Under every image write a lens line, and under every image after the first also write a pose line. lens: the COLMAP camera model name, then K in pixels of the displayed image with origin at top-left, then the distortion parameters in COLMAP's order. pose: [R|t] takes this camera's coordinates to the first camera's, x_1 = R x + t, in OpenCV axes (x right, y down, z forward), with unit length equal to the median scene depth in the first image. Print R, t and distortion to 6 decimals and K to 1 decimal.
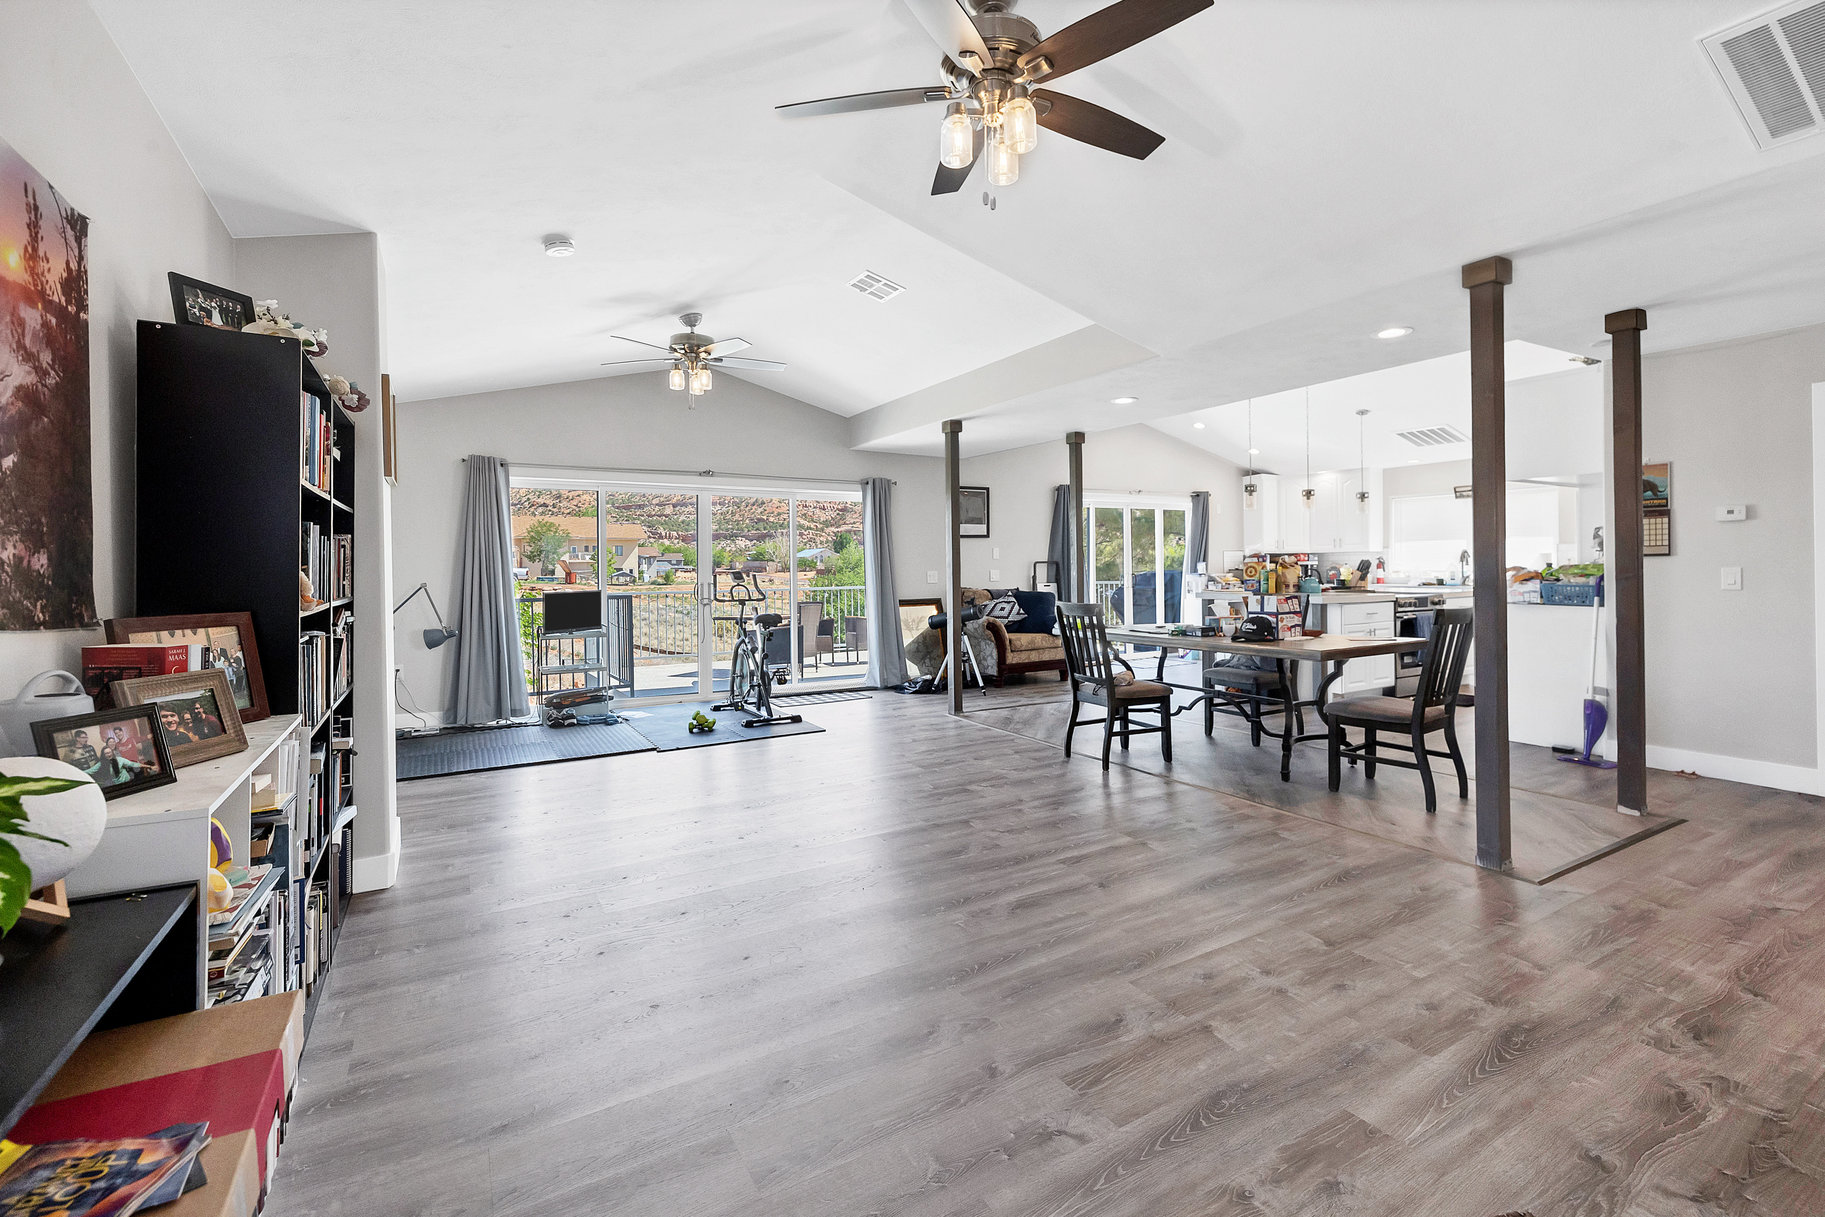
lens RADIAL K [[792.5, 0, 905.5], [0, 792.5, 572.4], [0, 0, 1]] dist [0.003306, -0.000666]
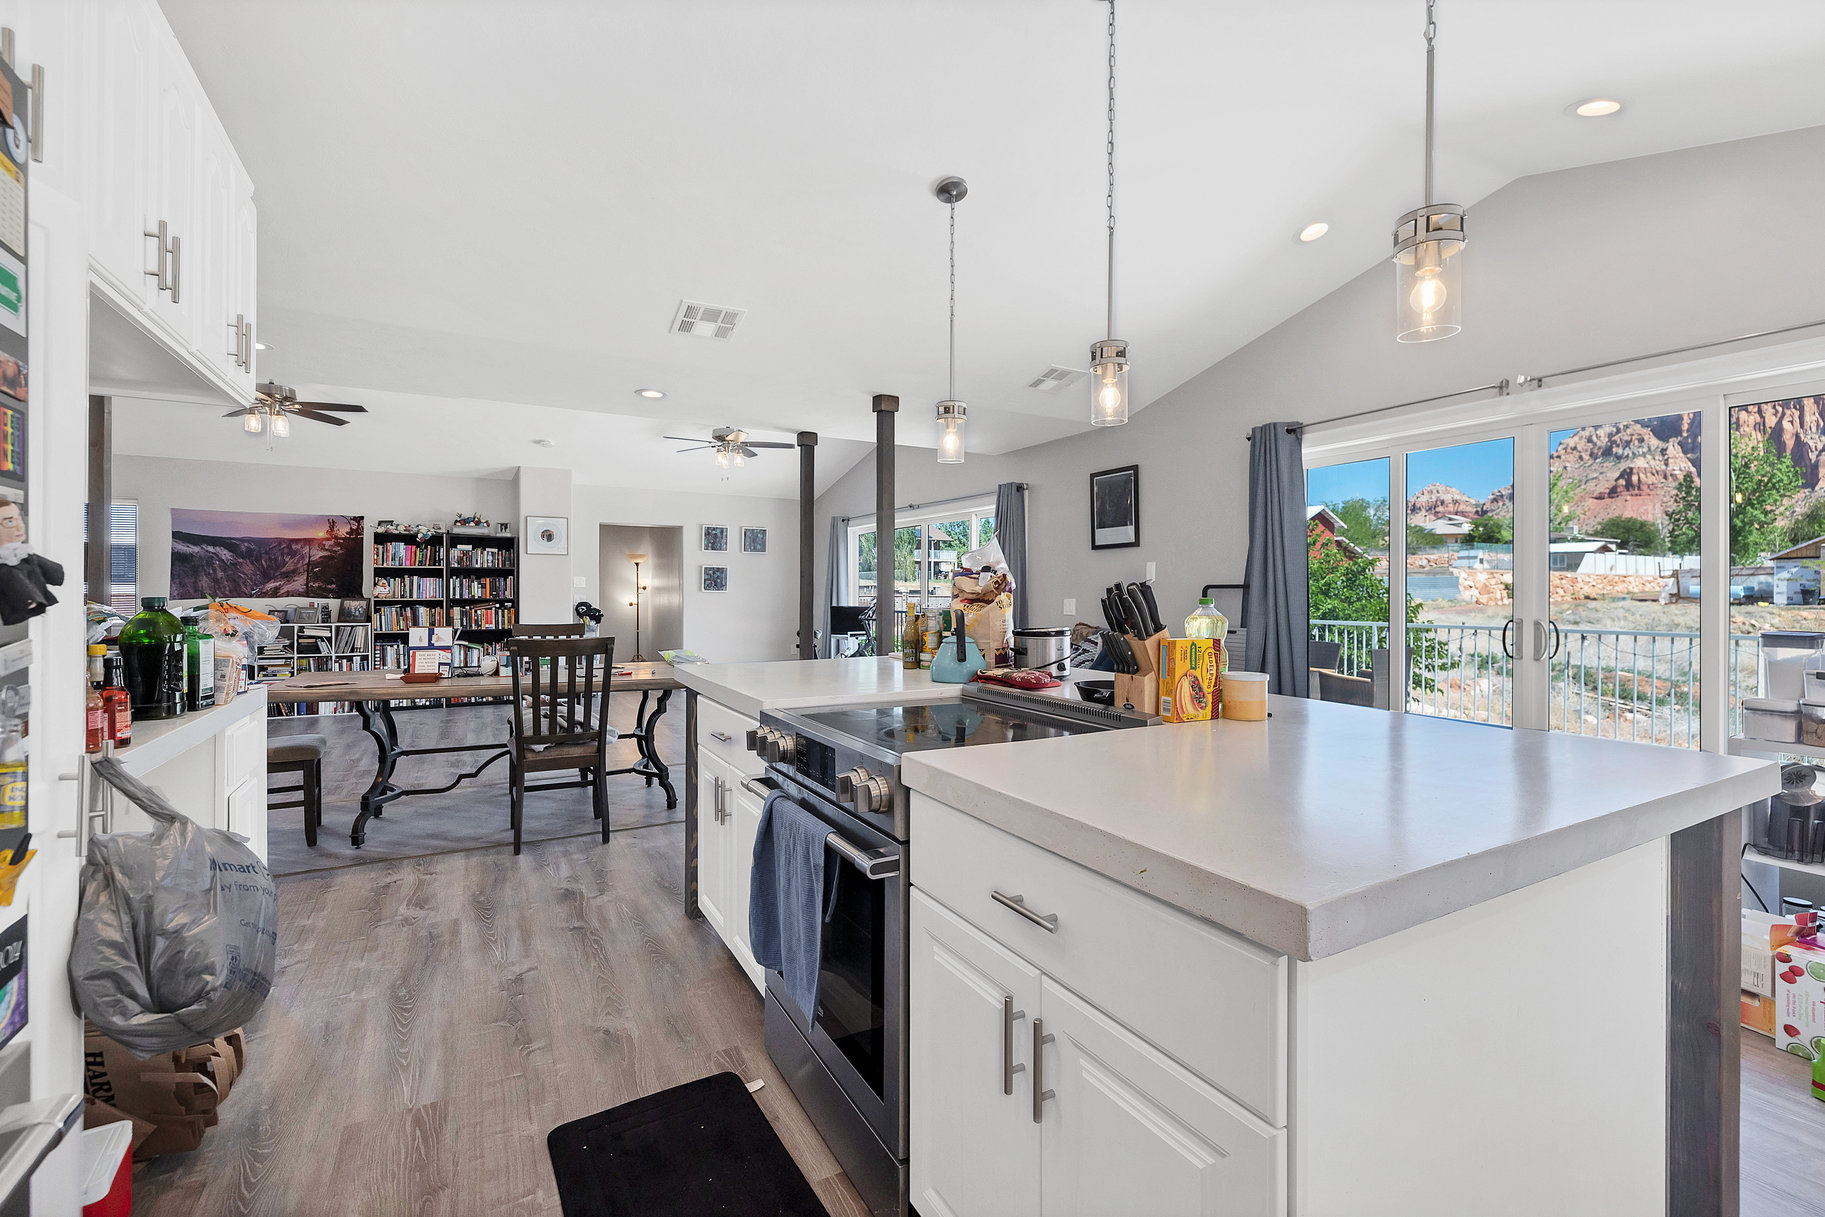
lens RADIAL K [[792.5, 0, 921.7], [0, 792.5, 597.0], [0, 0, 1]] dist [0.003306, -0.000666]
pose [[-0.002678, 0.018230, -0.999830, 0.894680], [-0.012372, 0.999757, 0.018262, -0.016759], [0.999920, 0.012419, -0.002452, 1.037106]]
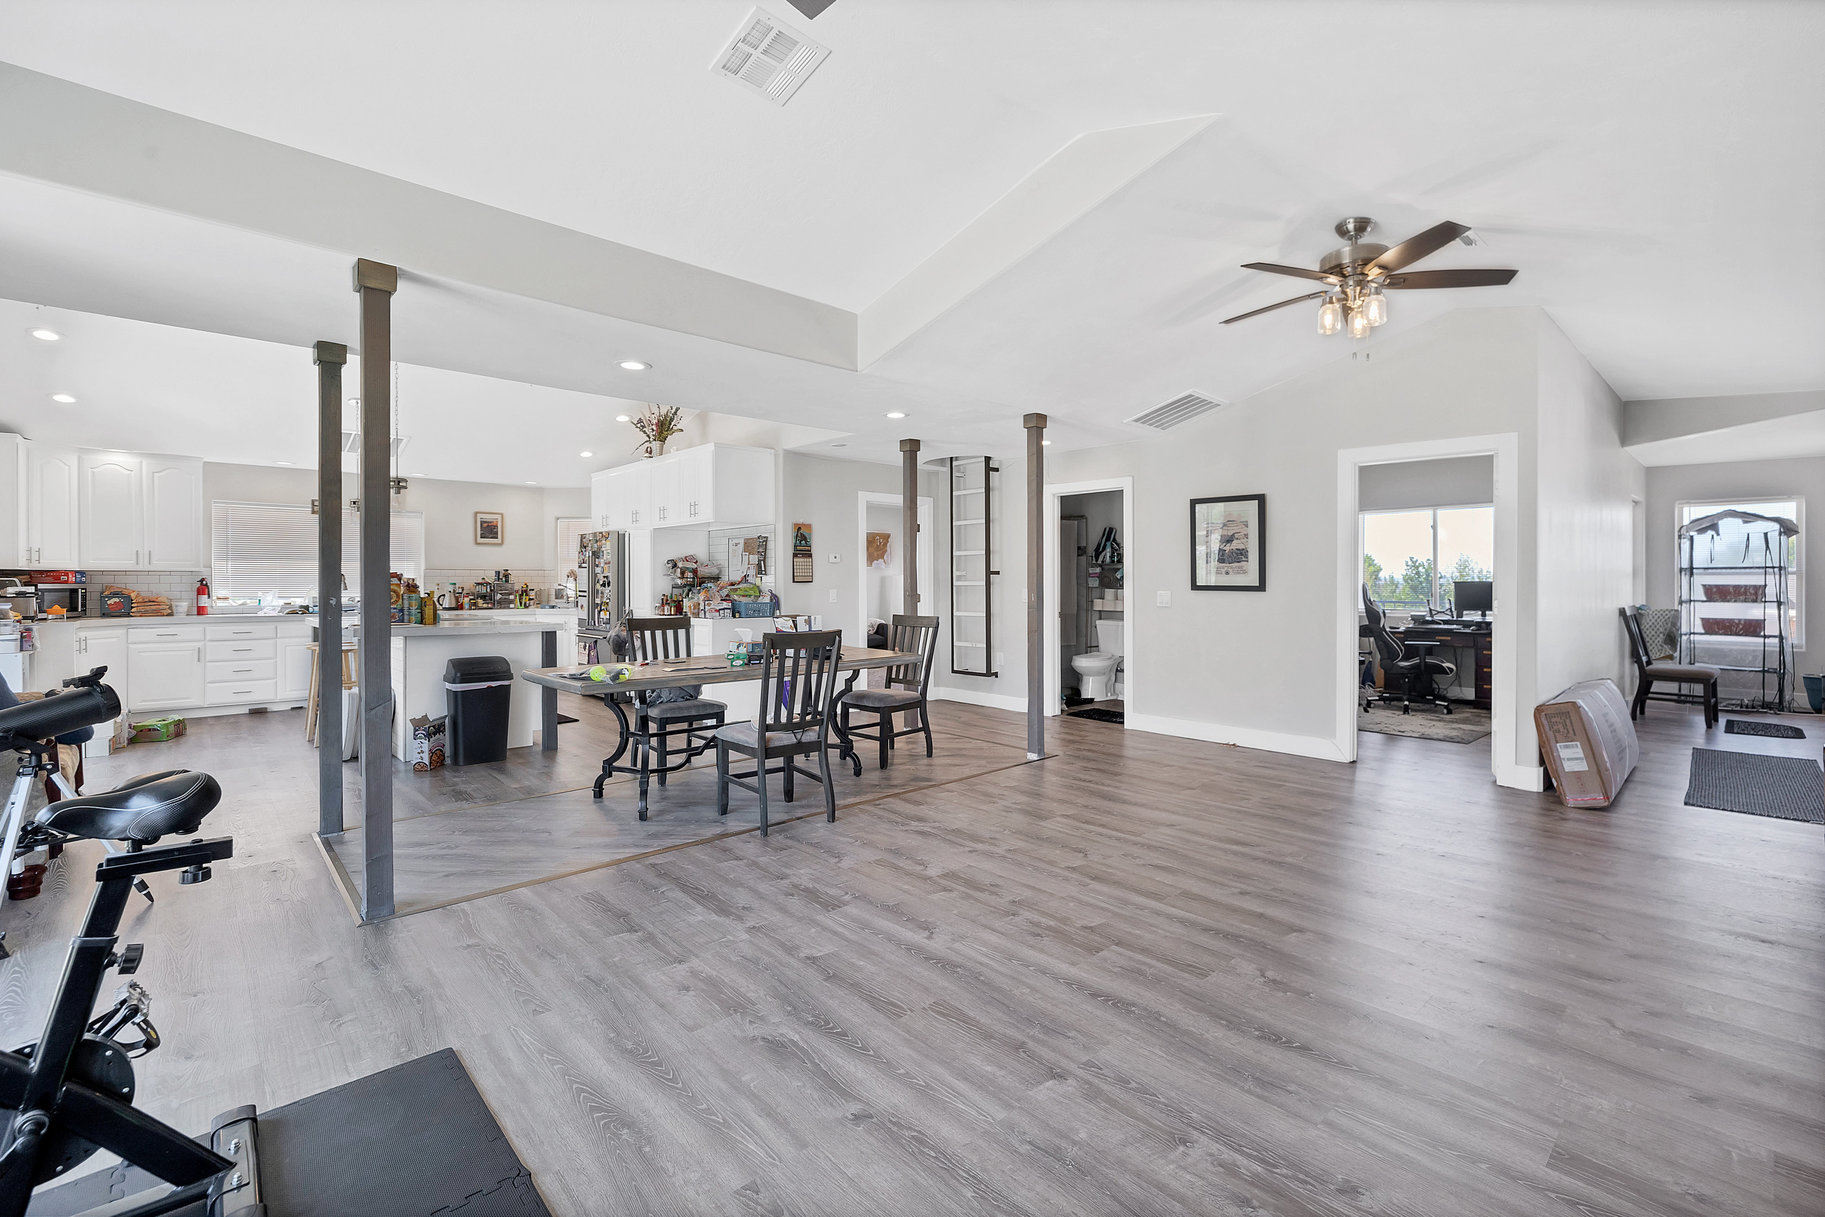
lens RADIAL K [[792.5, 0, 920.0], [0, 792.5, 582.9], [0, 0, 1]] dist [0.003306, -0.000666]
pose [[-0.227688, 0.010778, 0.973674, -0.407567], [0.011935, 0.999895, -0.008277, -0.001696], [-0.973661, 0.009736, -0.227793, 0.731905]]
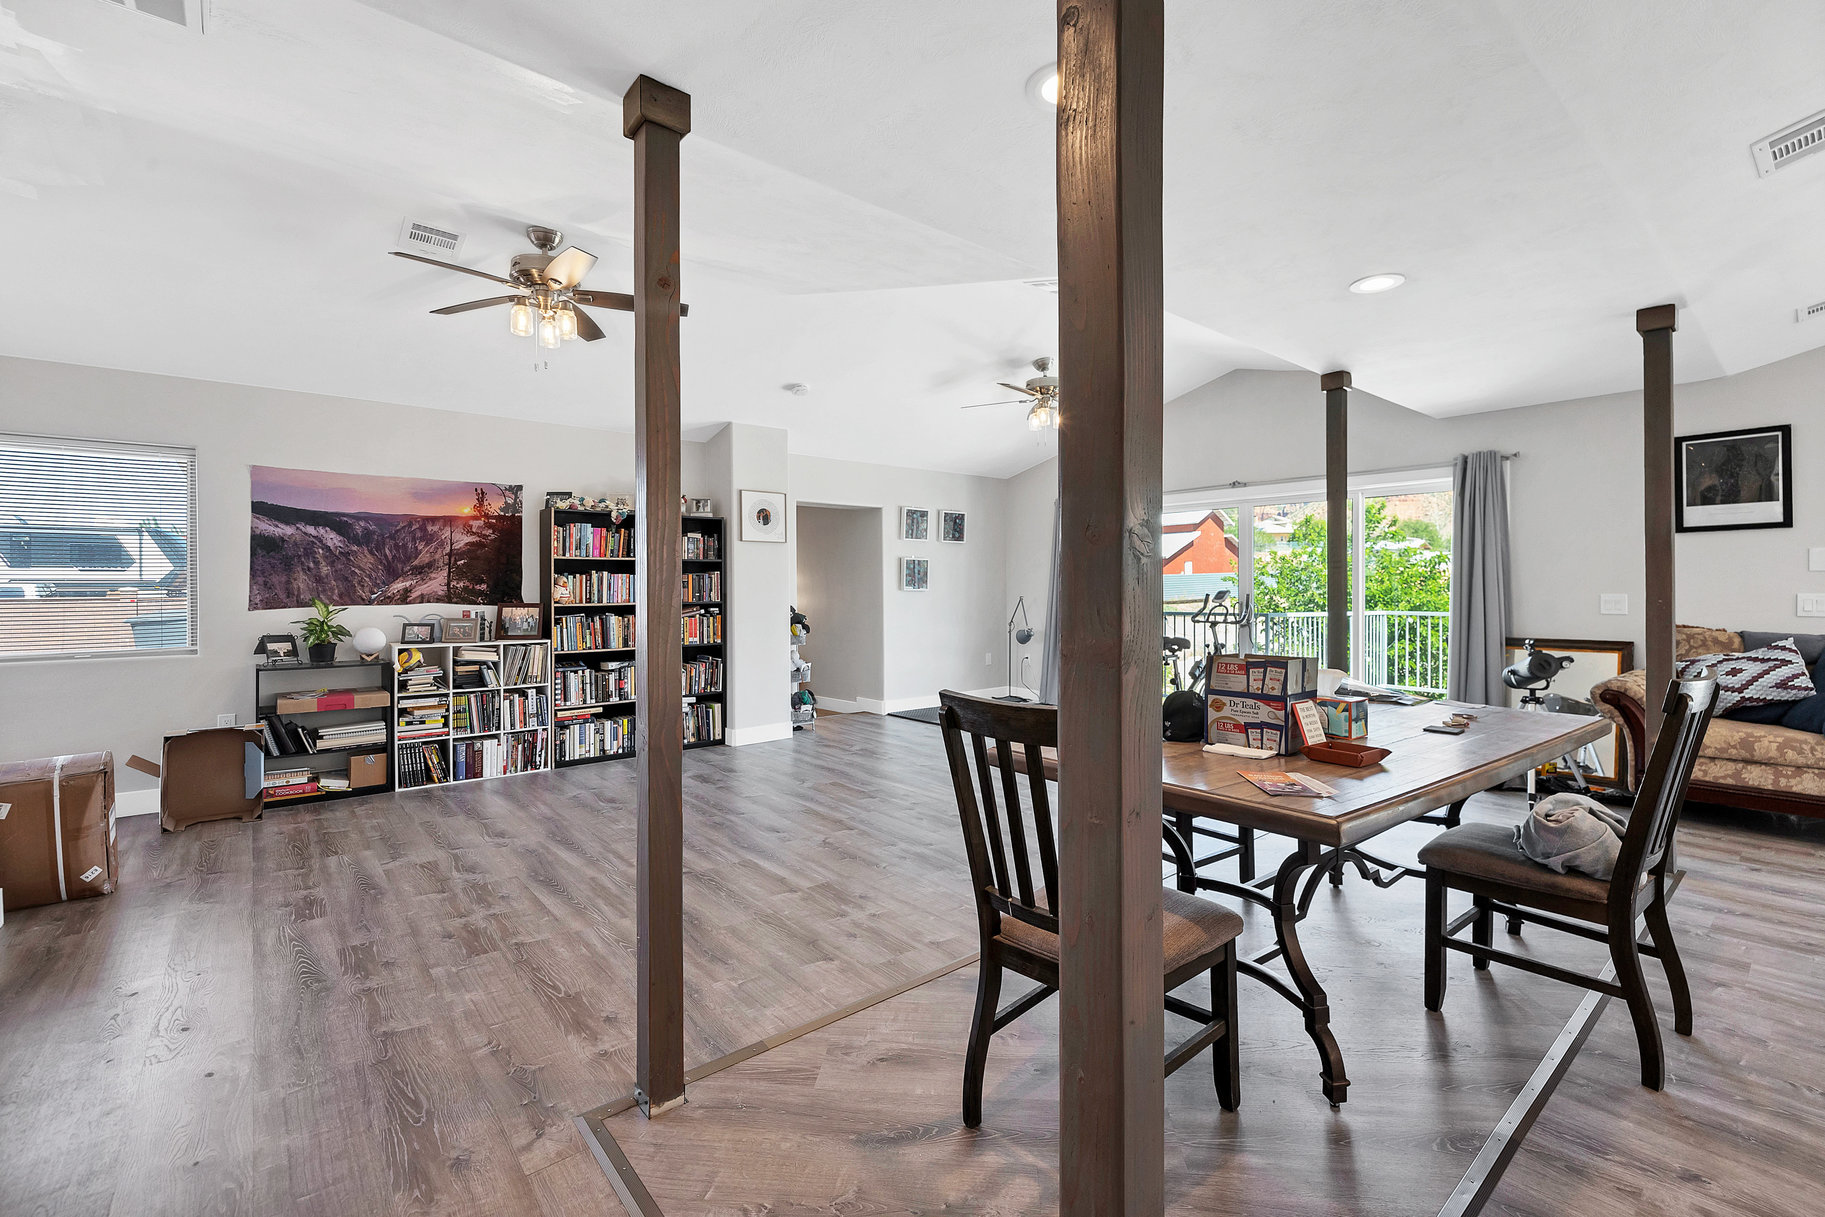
lens RADIAL K [[792.5, 0, 924.7], [0, 792.5, 589.1], [0, 0, 1]] dist [0.003306, -0.000666]
pose [[0.182139, 0.011249, -0.983208, 0.606541], [-0.006089, 0.999928, 0.010312, -0.009425], [0.983254, 0.004109, 0.182195, 0.483503]]
